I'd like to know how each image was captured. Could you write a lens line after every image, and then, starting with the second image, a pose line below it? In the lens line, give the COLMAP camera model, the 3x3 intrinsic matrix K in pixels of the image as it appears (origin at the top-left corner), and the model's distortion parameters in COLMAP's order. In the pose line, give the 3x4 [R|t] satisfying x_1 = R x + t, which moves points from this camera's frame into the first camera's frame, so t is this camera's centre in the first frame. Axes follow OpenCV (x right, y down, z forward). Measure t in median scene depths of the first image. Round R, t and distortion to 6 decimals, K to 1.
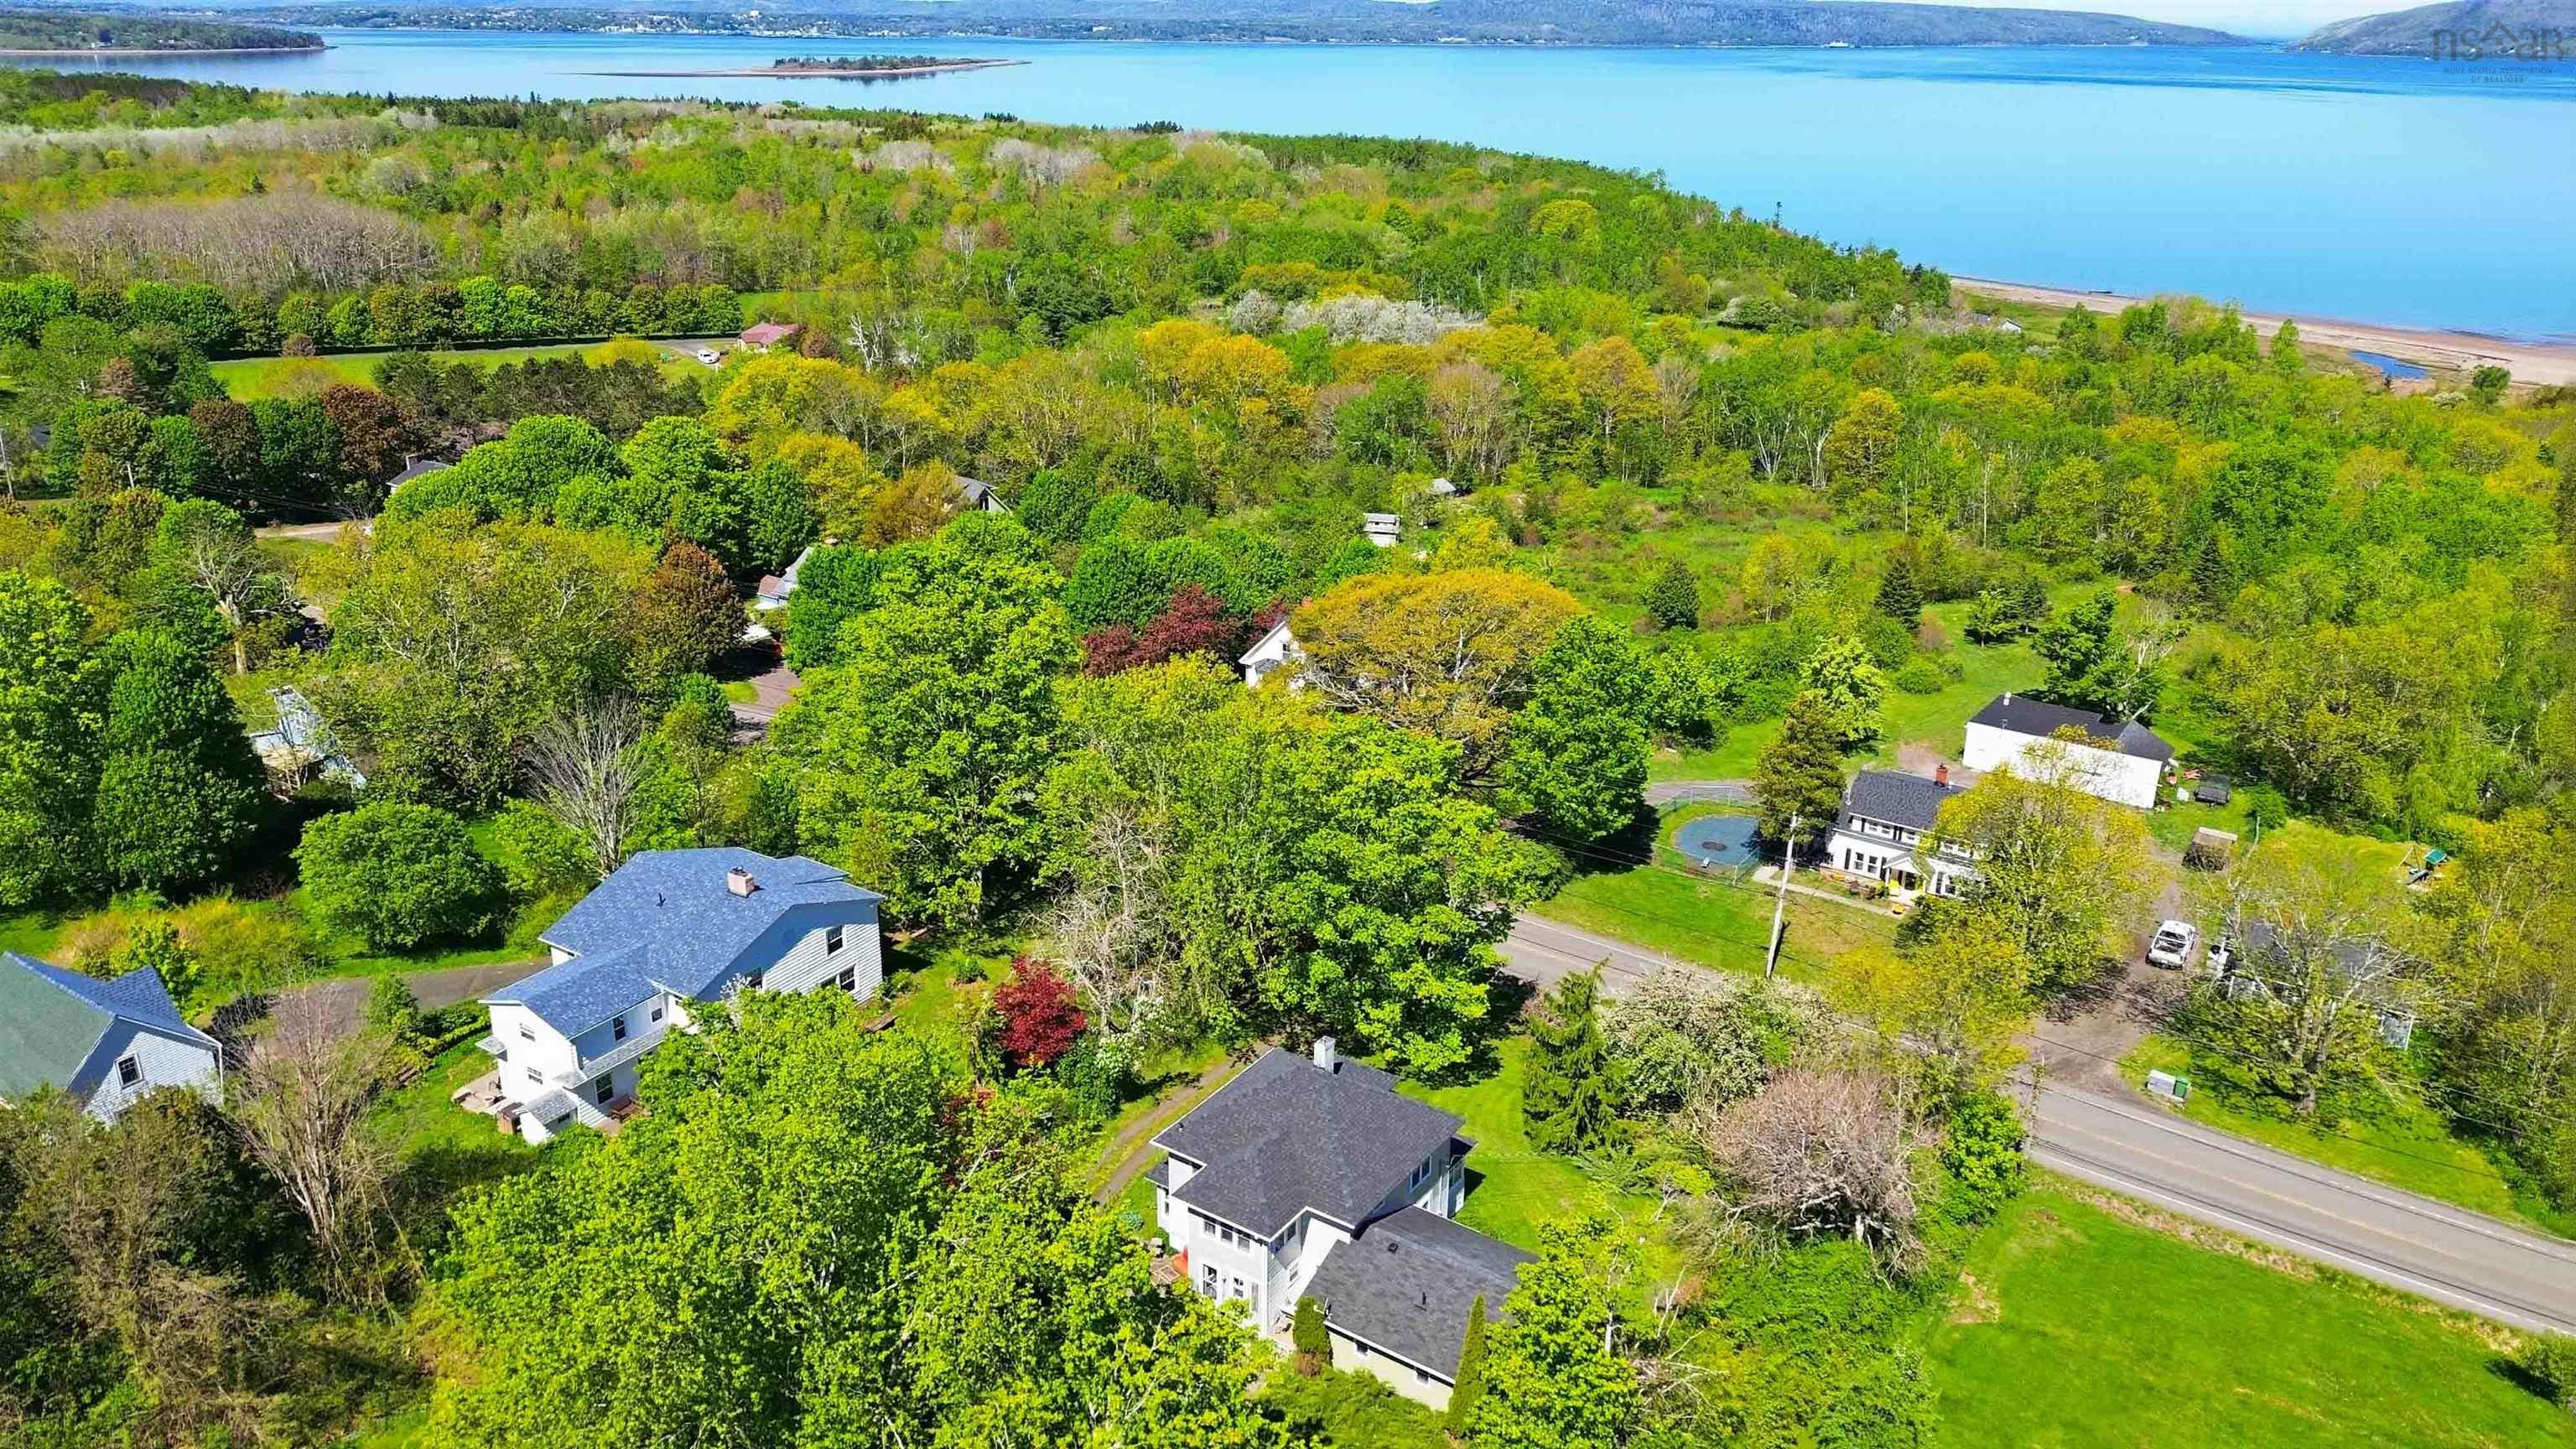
lens RADIAL K [[1815.1, 0, 1288.0], [0, 1815.1, 724.5], [0, 0, 1]] dist [0.065764, -0.059904]
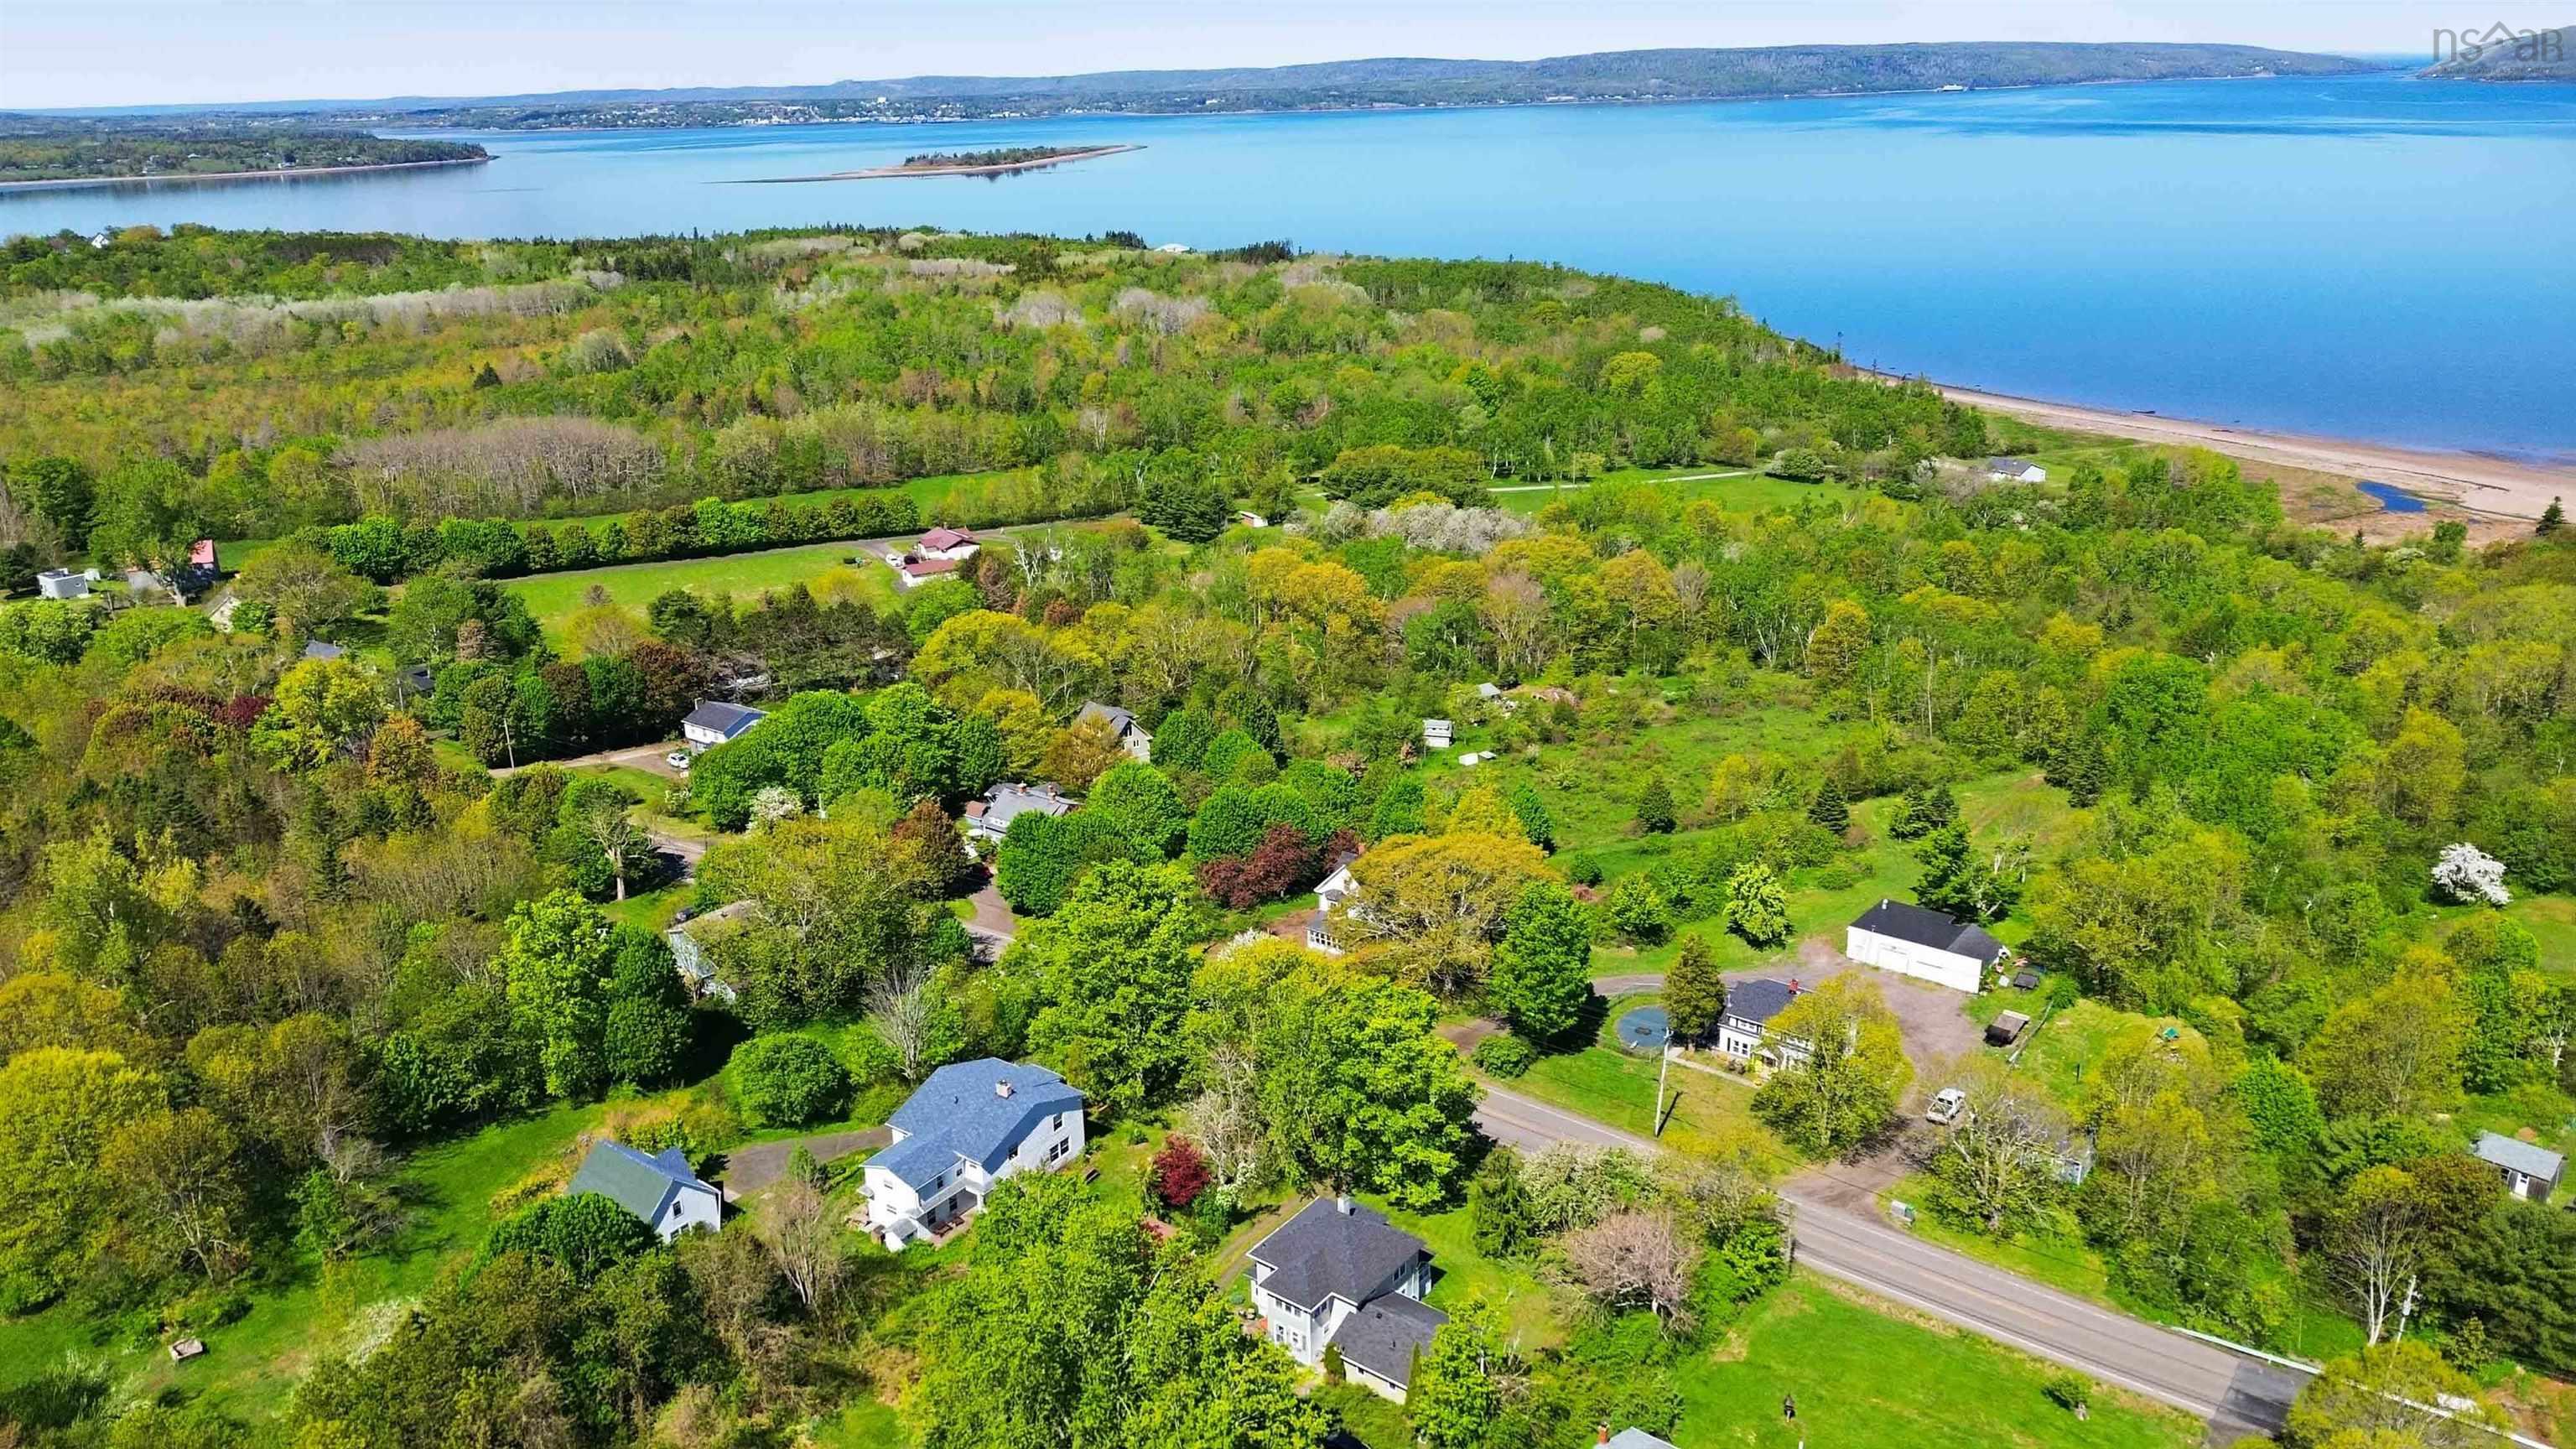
lens RADIAL K [[1815.1, 0, 1288.0], [0, 1815.1, 724.5], [0, 0, 1]] dist [0.065764, -0.059904]
pose [[0.997720, -0.015443, -0.065694, 0.057782], [0.013622, 0.999513, -0.028082, -0.152766], [0.066095, 0.027123, 0.997445, -0.507471]]
